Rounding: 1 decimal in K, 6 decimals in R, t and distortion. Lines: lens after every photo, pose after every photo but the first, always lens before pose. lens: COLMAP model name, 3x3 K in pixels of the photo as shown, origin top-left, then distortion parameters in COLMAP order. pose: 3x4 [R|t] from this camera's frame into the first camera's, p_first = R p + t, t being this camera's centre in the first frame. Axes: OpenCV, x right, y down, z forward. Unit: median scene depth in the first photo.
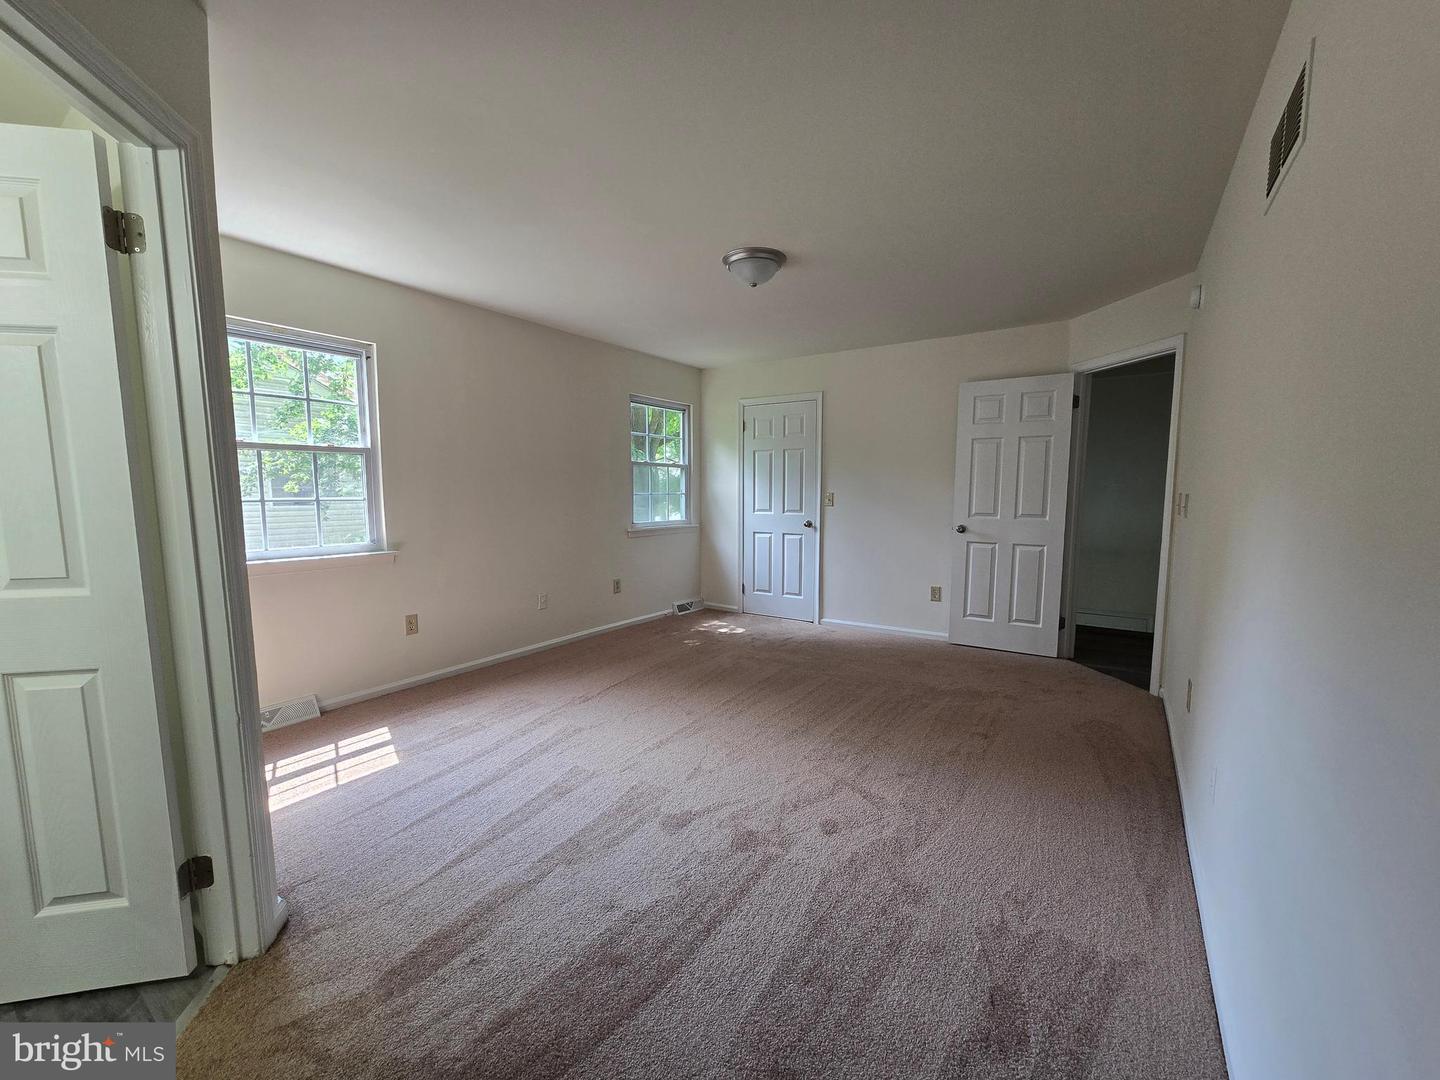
lens RADIAL K [[591.5, 0, 723.3], [0, 591.5, 546.2], [0, 0, 1]] dist [0.002393, -0.000192]
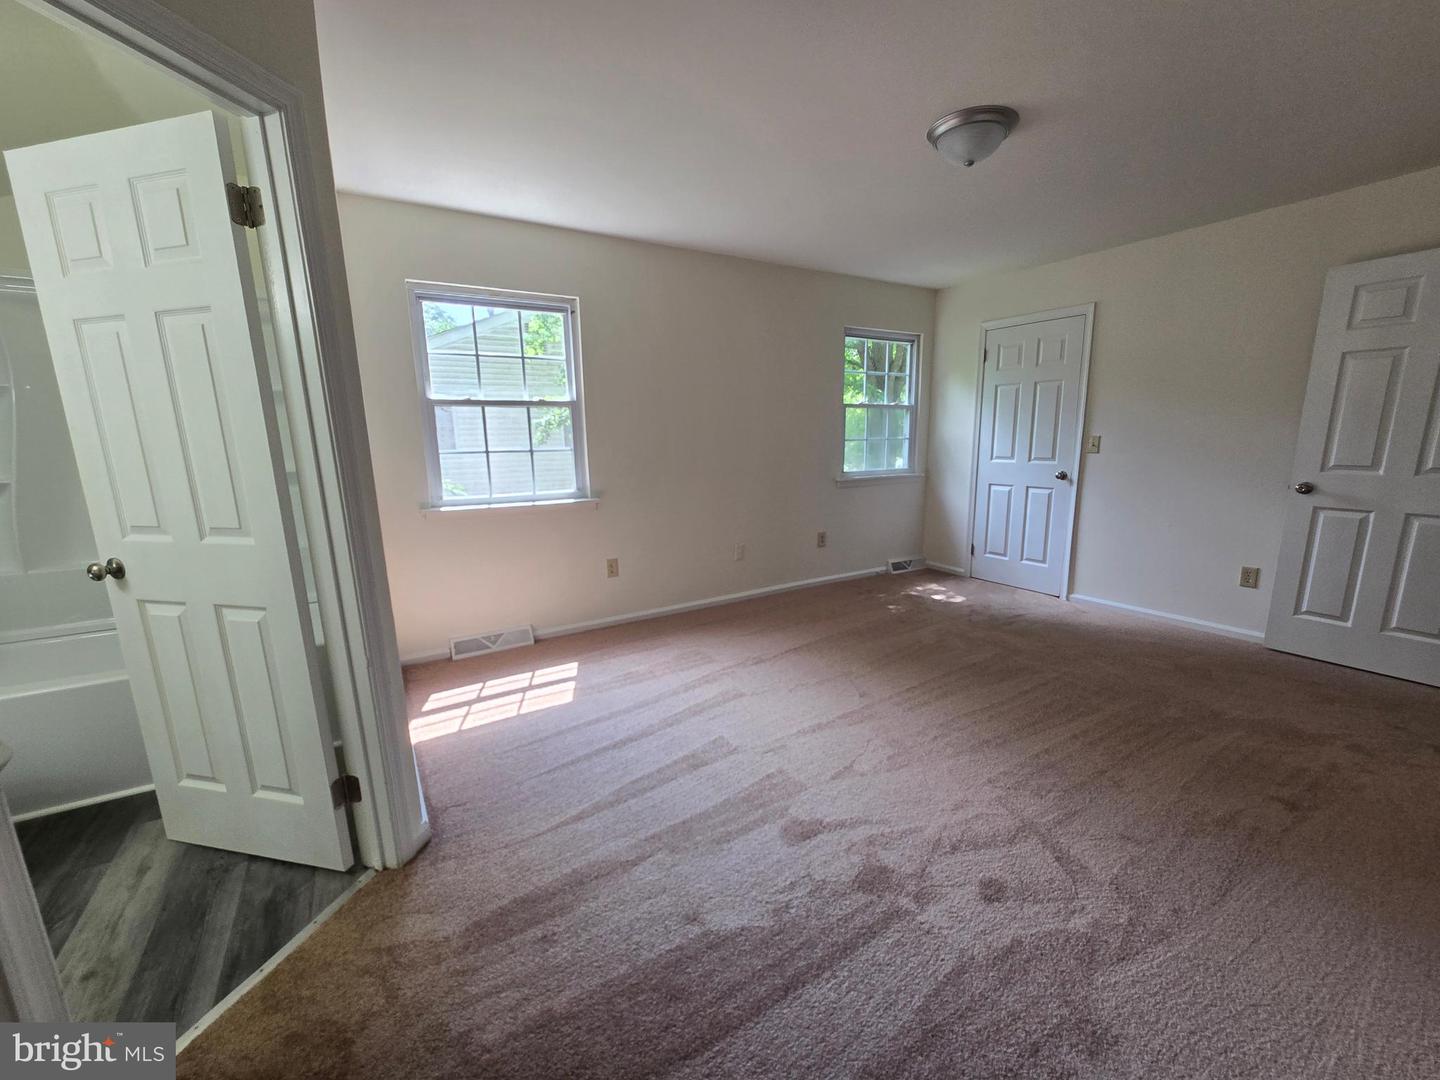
lens RADIAL K [[591.5, 0, 723.3], [0, 591.5, 546.2], [0, 0, 1]] dist [0.002393, -0.000192]
pose [[0.913619, 0.063082, -0.401647, 0.107302], [-0.024187, 0.994573, 0.101186, -0.025343], [0.405851, -0.082731, 0.910187, 0.155099]]
